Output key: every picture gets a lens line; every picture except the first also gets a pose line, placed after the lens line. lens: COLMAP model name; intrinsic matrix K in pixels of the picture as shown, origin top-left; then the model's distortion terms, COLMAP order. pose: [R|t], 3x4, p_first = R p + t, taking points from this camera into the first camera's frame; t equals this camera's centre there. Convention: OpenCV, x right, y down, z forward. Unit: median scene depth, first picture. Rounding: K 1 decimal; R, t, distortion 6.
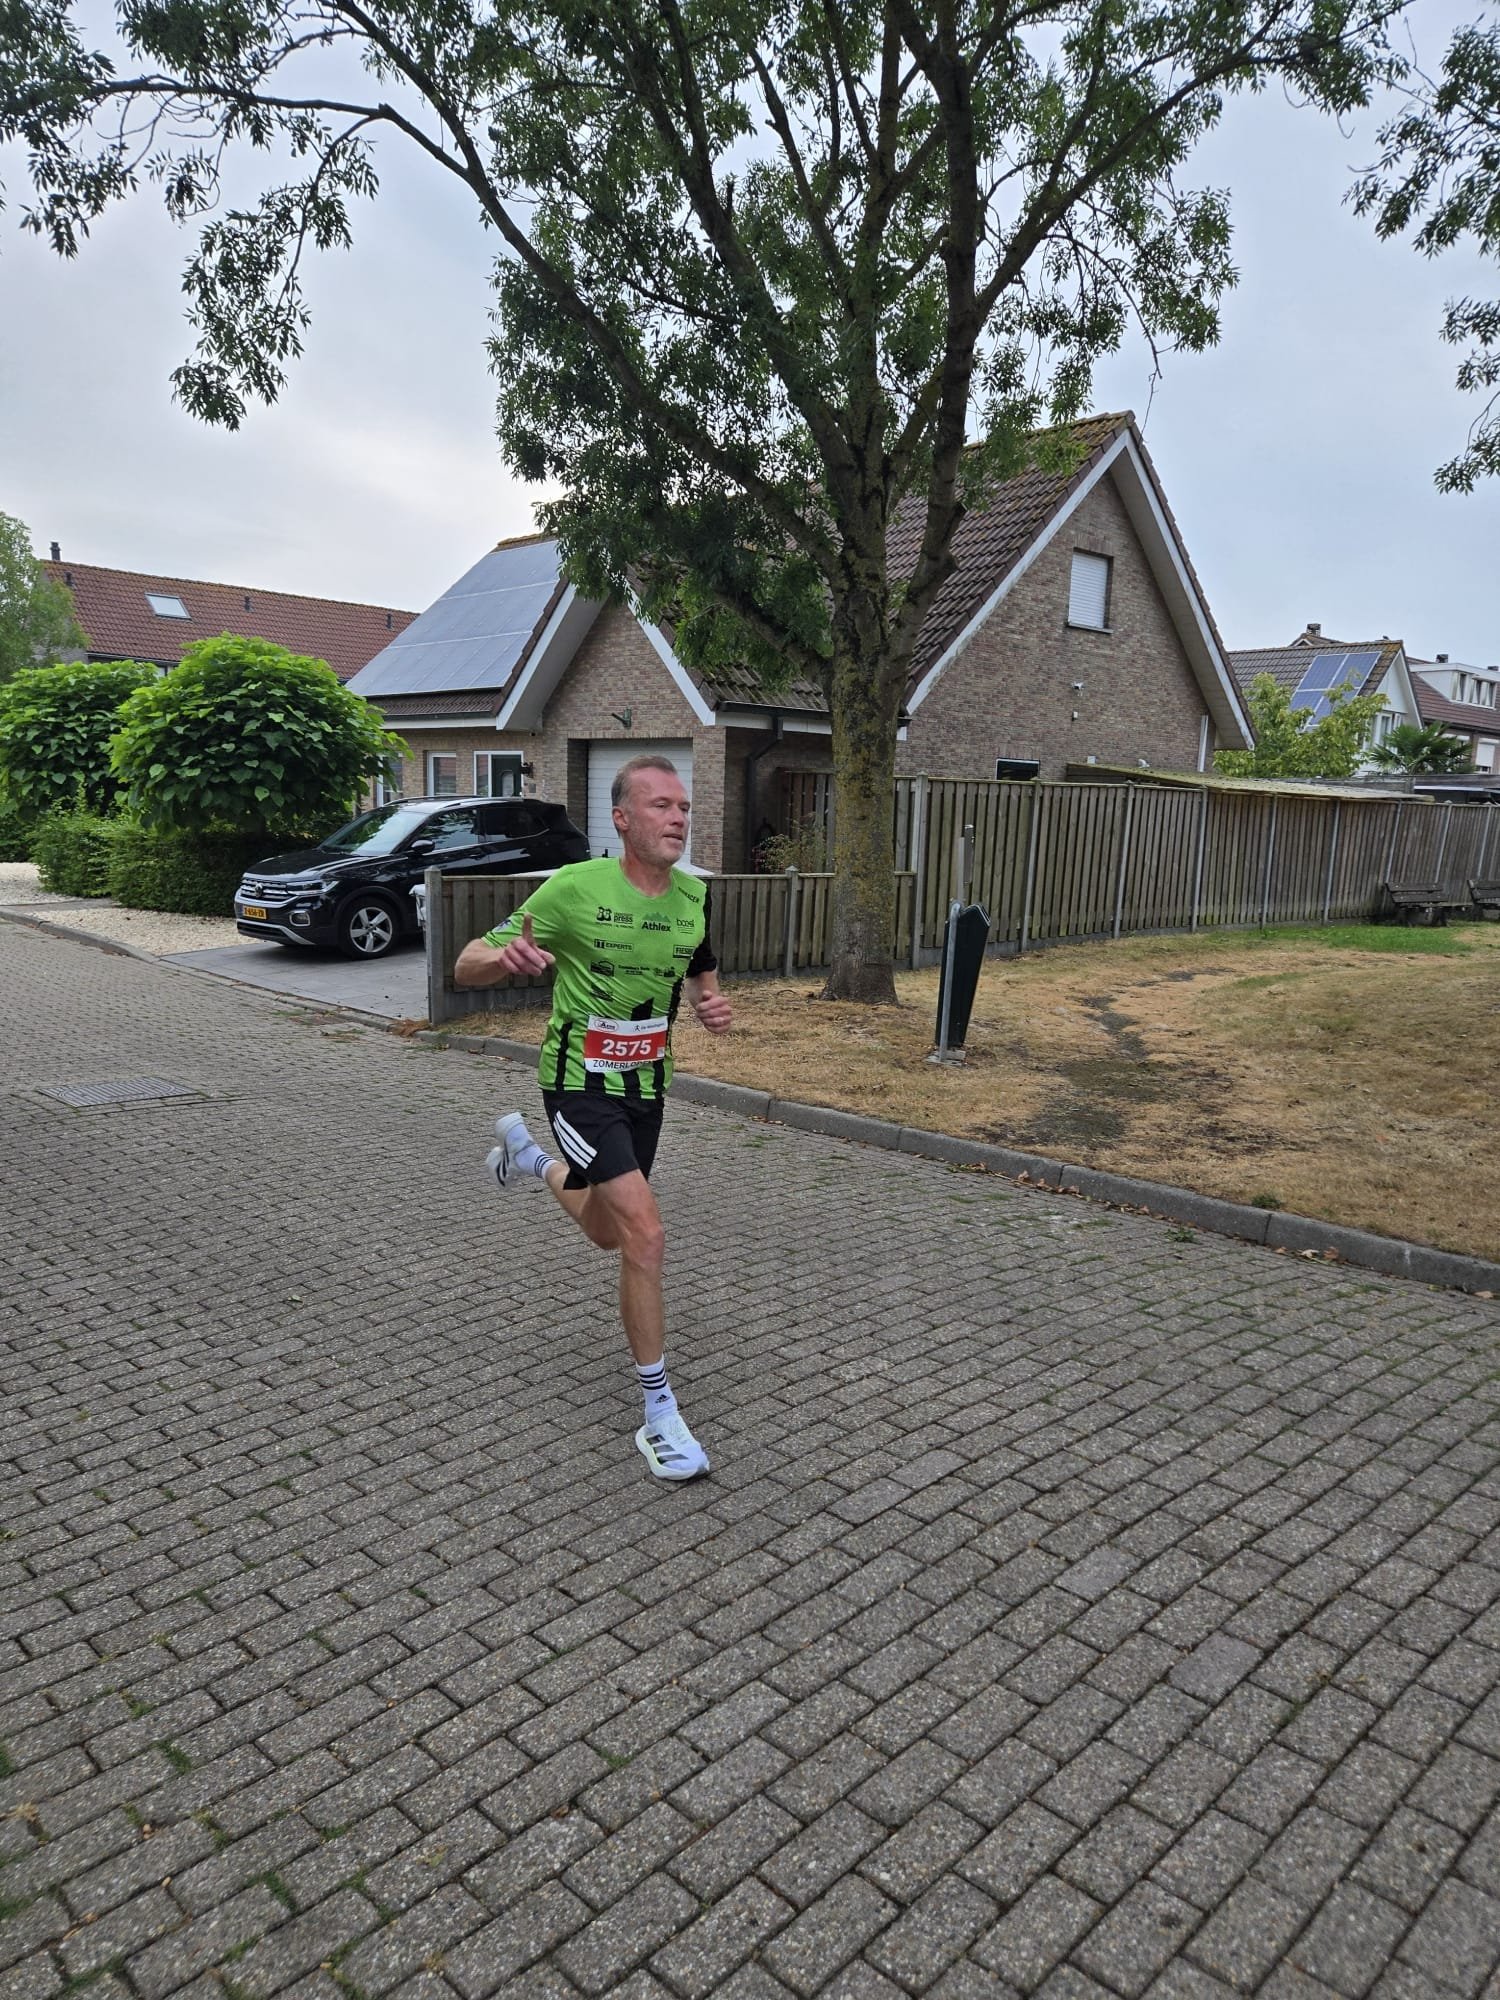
lens RADIAL K [[1332.9, 0, 739.3], [0, 1332.9, 1010.2], [0, 0, 1]] dist [0.073172, -0.041442]
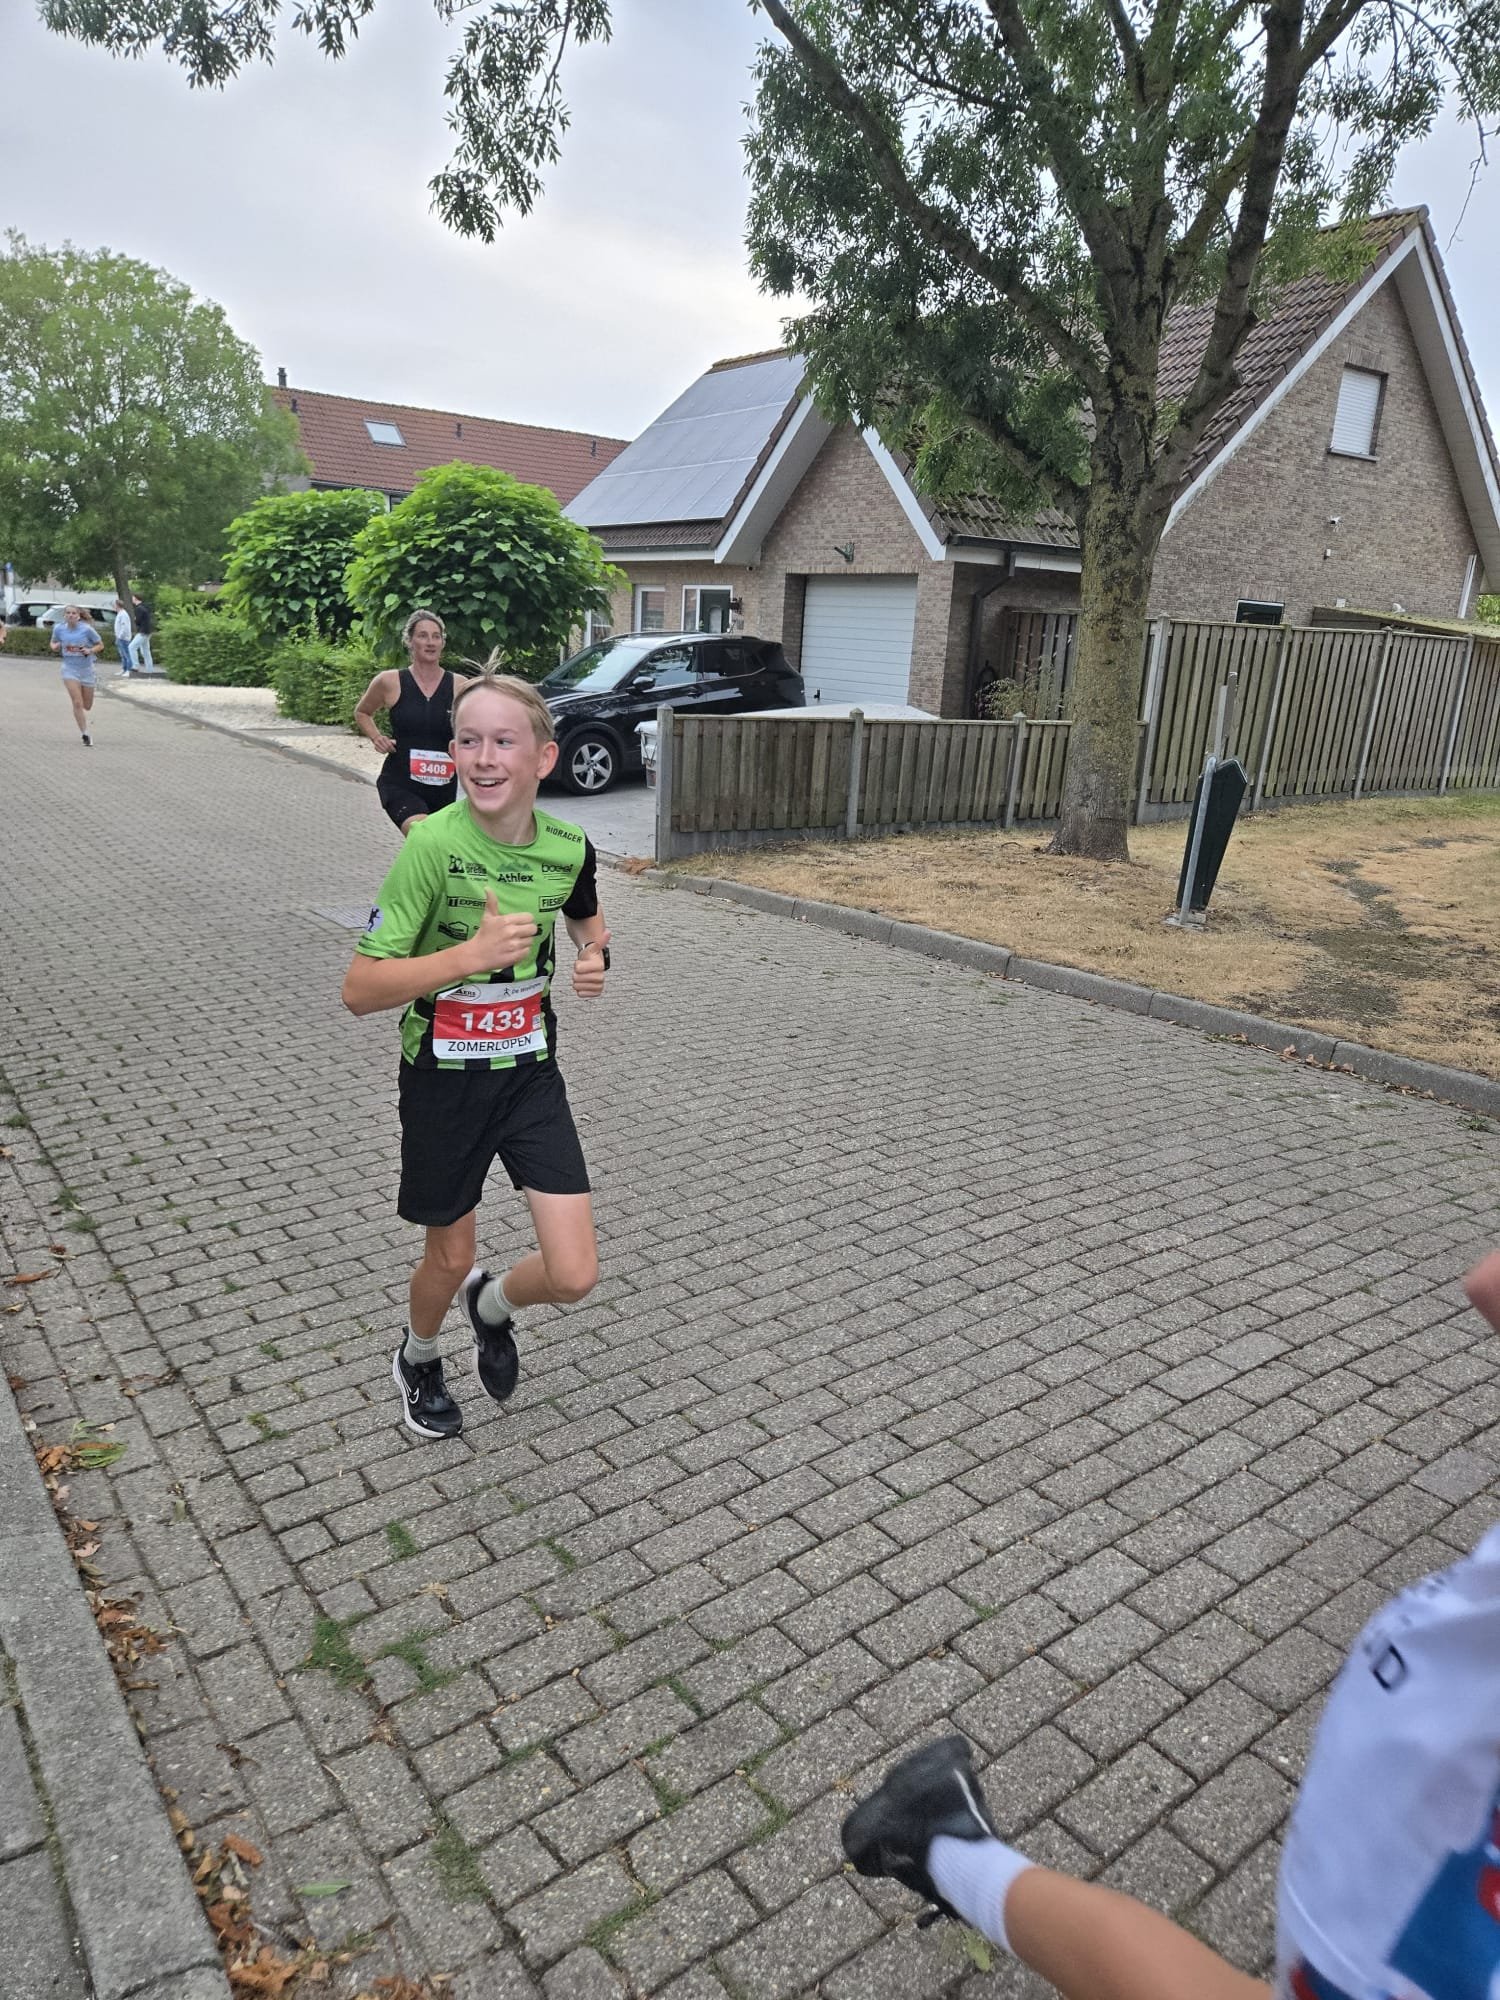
lens RADIAL K [[1332.9, 0, 740.7], [0, 1332.9, 984.7], [0, 0, 1]] dist [0.073172, -0.041442]
pose [[0.990400, 0.054995, -0.126820, -0.042825], [-0.042585, 0.994219, 0.098569, -0.000152], [0.131508, -0.092222, 0.987016, 0.006904]]
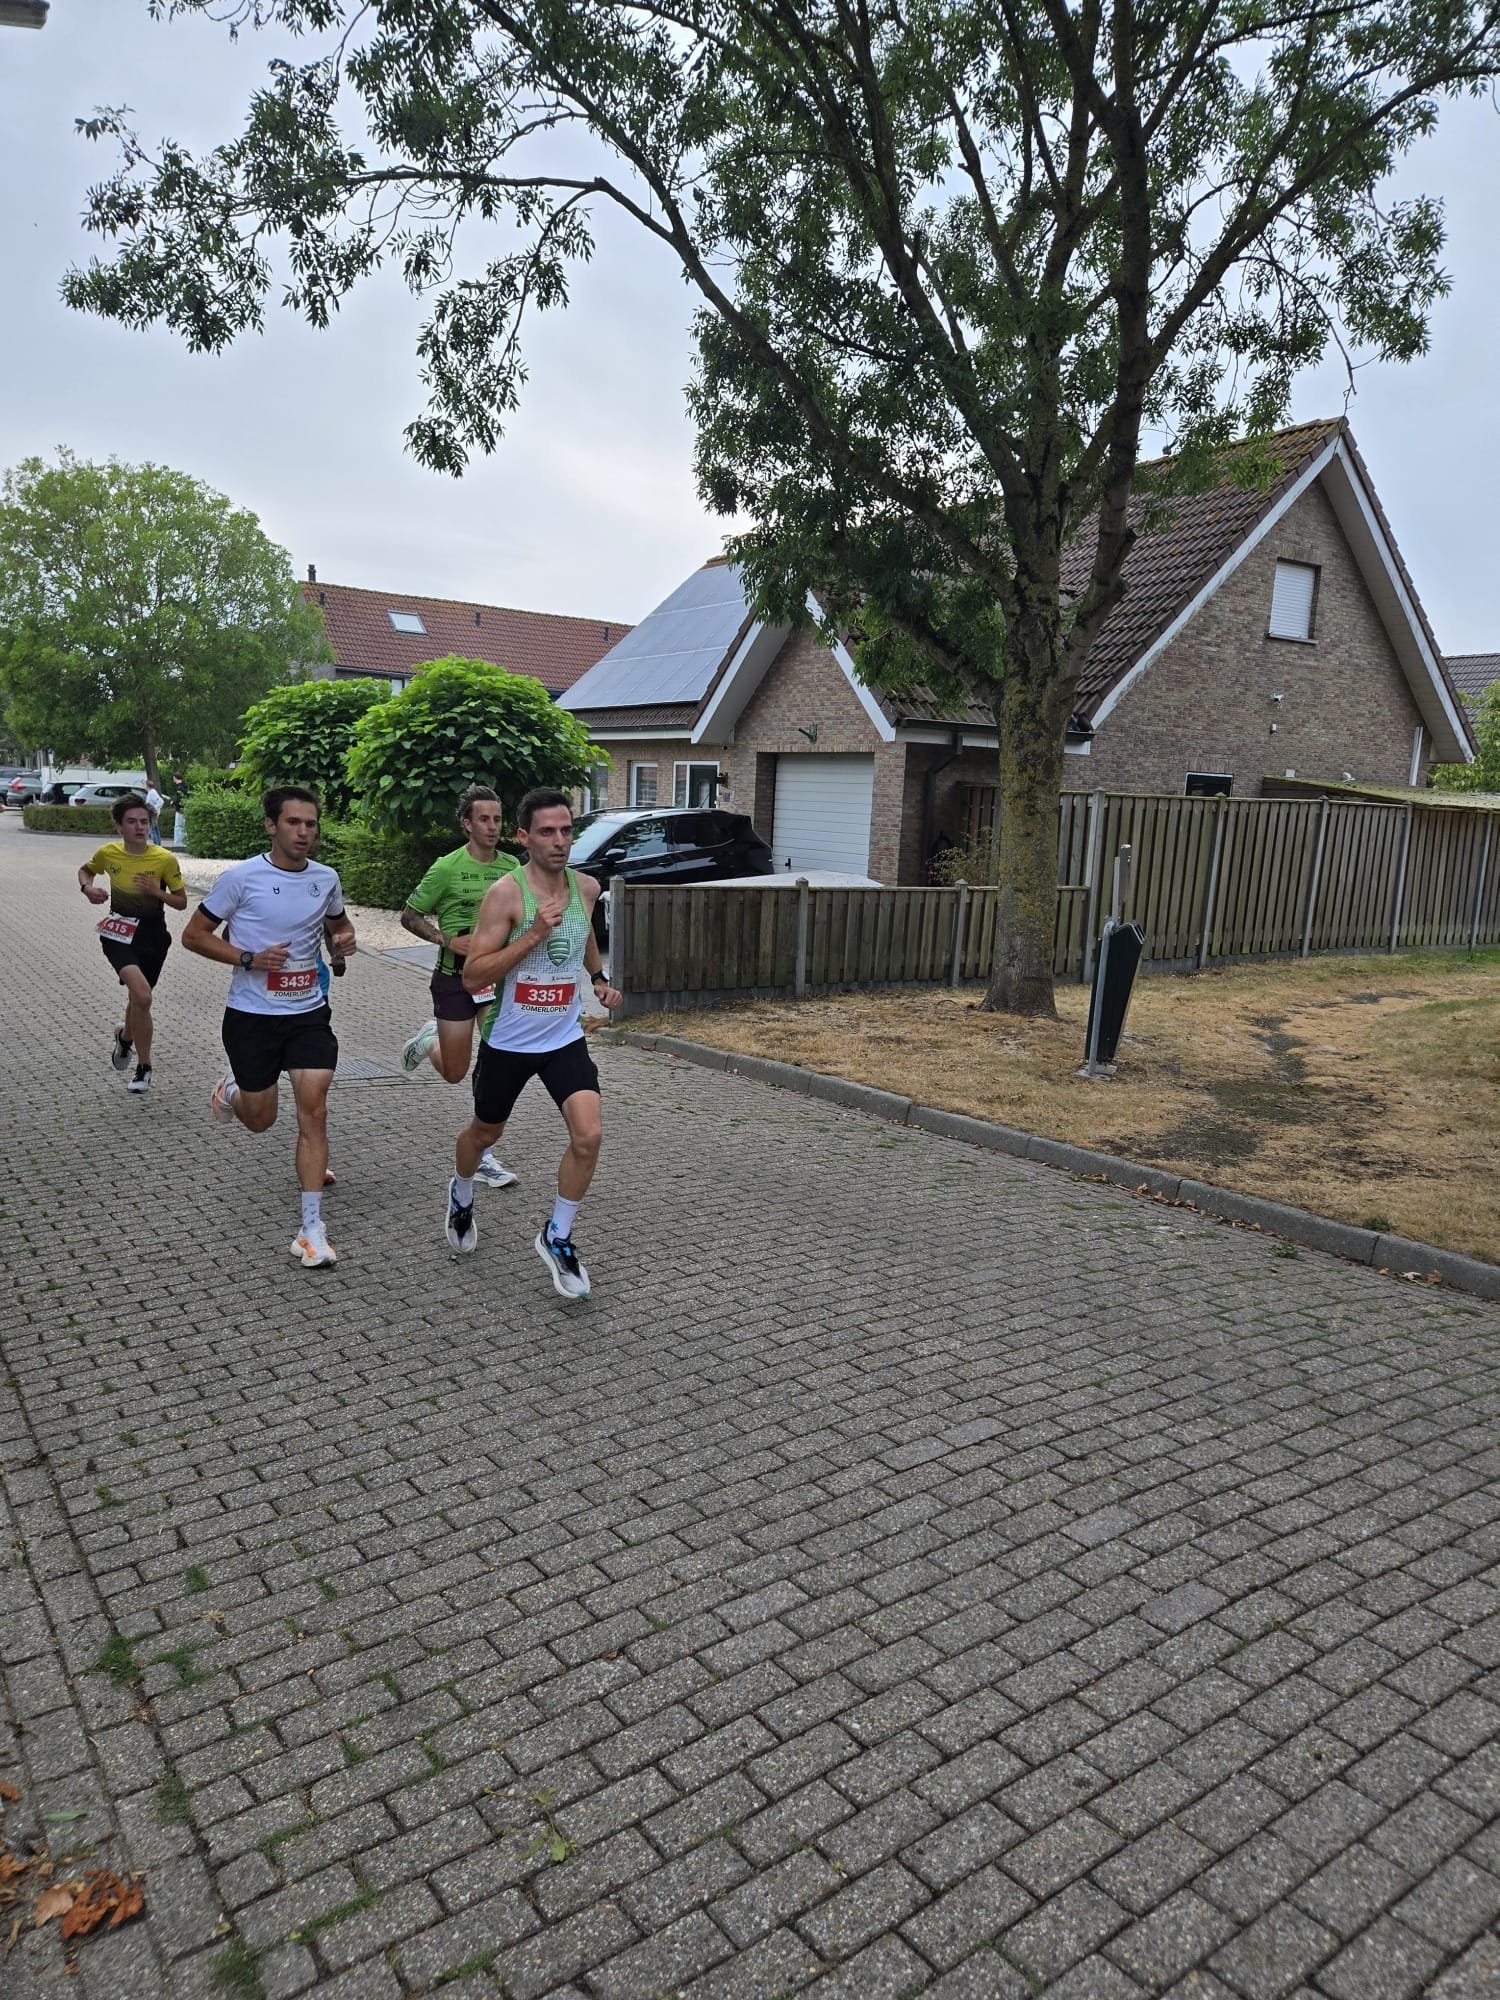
lens RADIAL K [[1332.9, 0, 748.9], [0, 1332.9, 1004.0], [0, 0, 1]] dist [0.073172, -0.041442]
pose [[0.989103, 0.031757, -0.143761, 0.038170], [-0.032740, 0.999454, -0.004476, -0.002998], [0.143541, 0.009134, 0.989602, -0.055129]]
